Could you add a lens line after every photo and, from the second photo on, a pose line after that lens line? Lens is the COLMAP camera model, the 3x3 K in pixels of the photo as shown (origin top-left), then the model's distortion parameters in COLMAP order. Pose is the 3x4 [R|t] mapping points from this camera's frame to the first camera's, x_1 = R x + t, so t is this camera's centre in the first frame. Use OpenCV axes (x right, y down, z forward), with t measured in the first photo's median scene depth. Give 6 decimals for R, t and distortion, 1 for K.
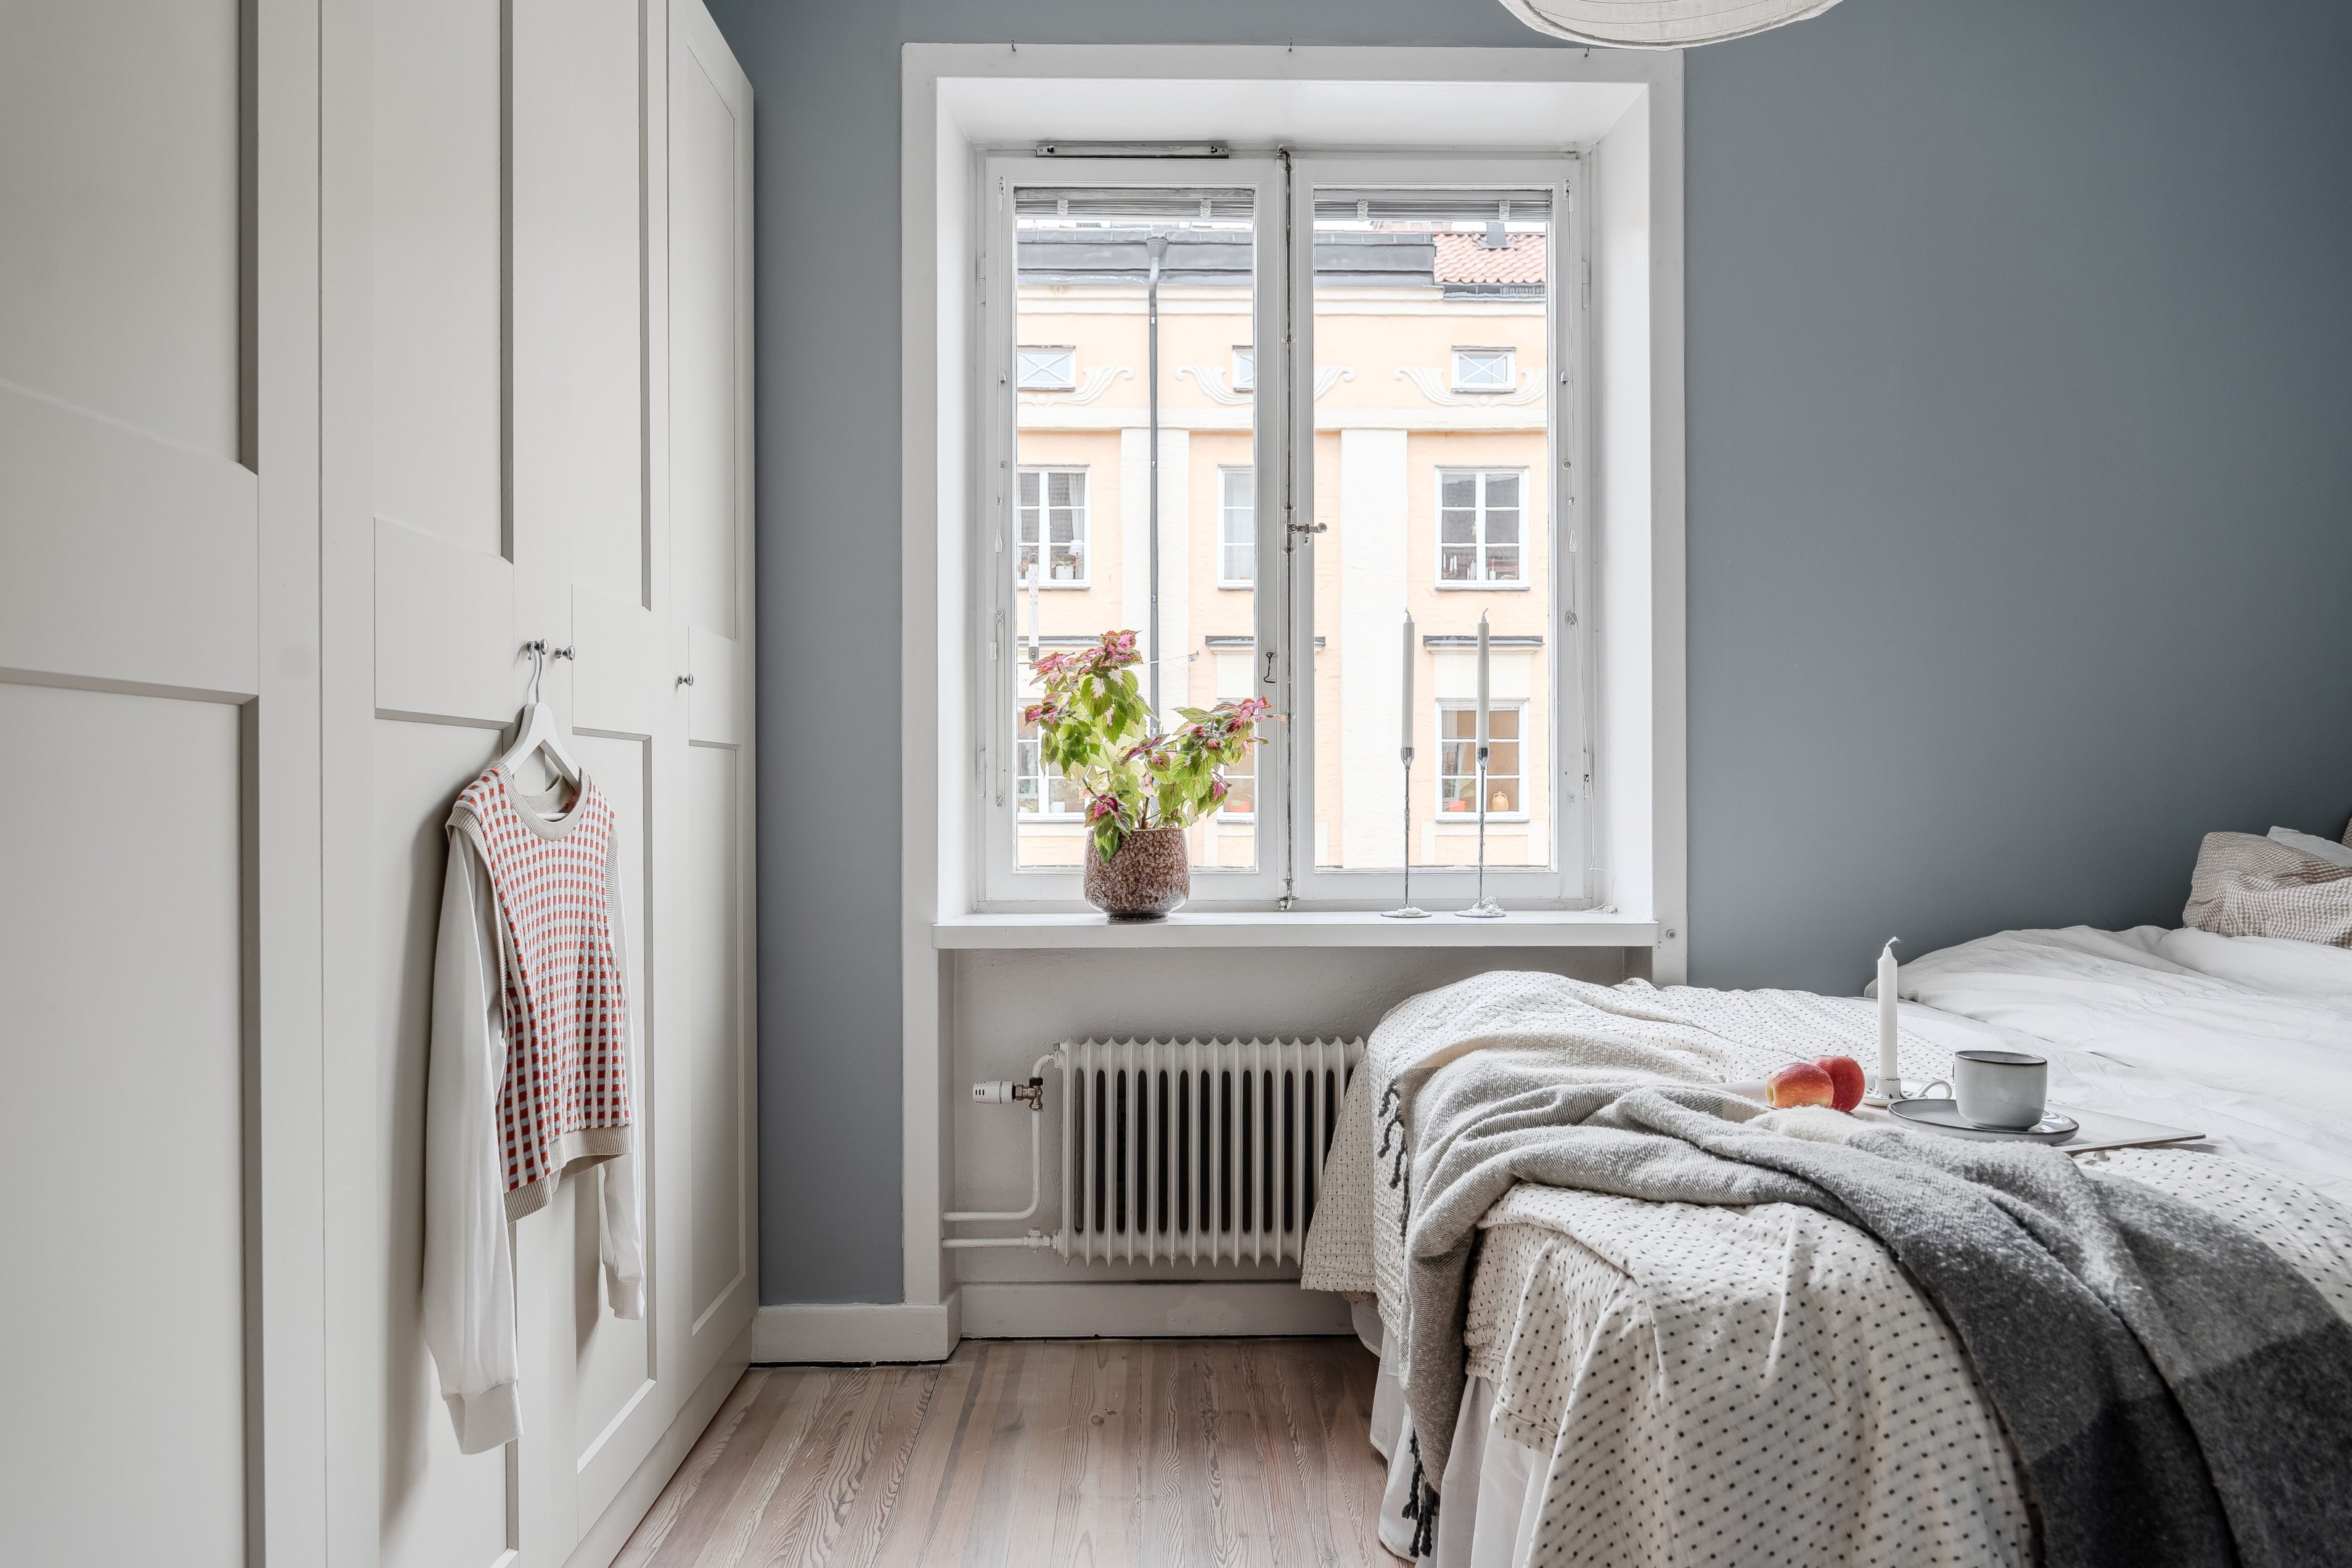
lens RADIAL K [[1531.0, 0, 1177.3], [0, 1531.0, 791.5], [0, 0, 1]] dist [-0.017810, 0.007830]
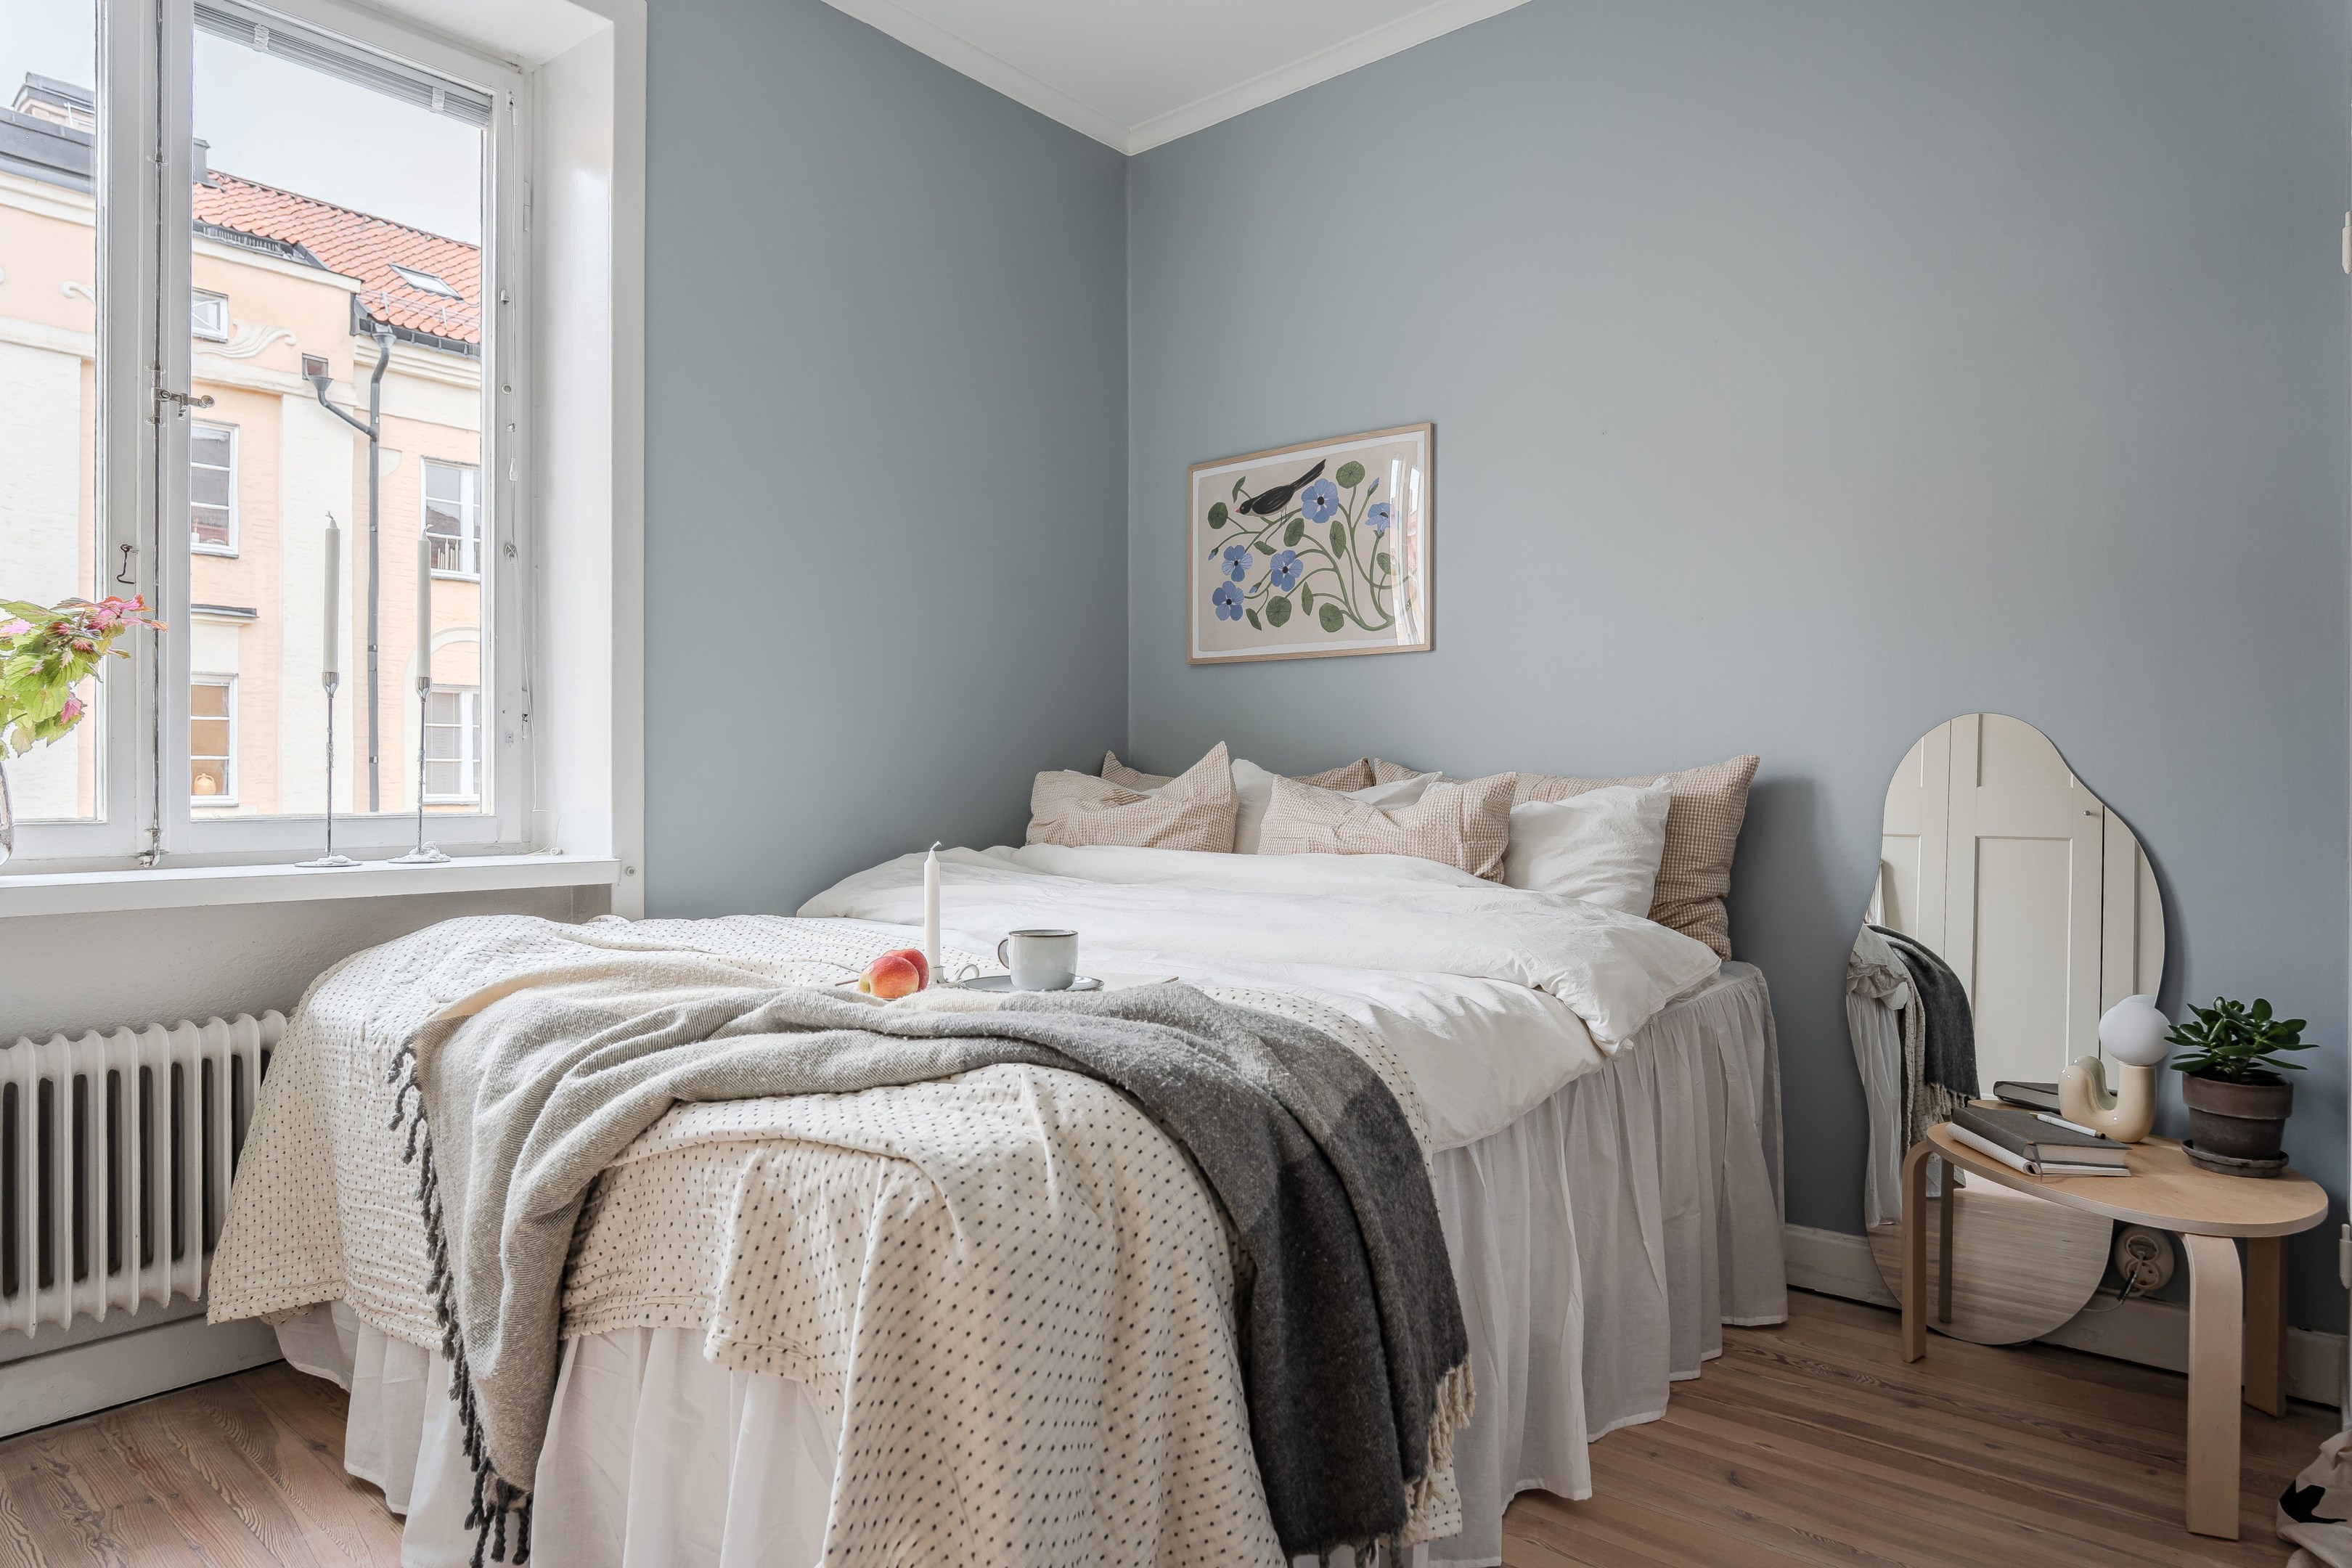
lens RADIAL K [[1371.8, 0, 1173.3], [0, 1371.8, 788.3], [0, 0, 1]] dist [-0.016465, 0.002036]
pose [[0.659415, -0.001161, 0.751778, -0.123693], [-0.001462, 0.999995, 0.002826, 0.036489], [-0.751777, -0.002963, 0.659410, 0.136103]]
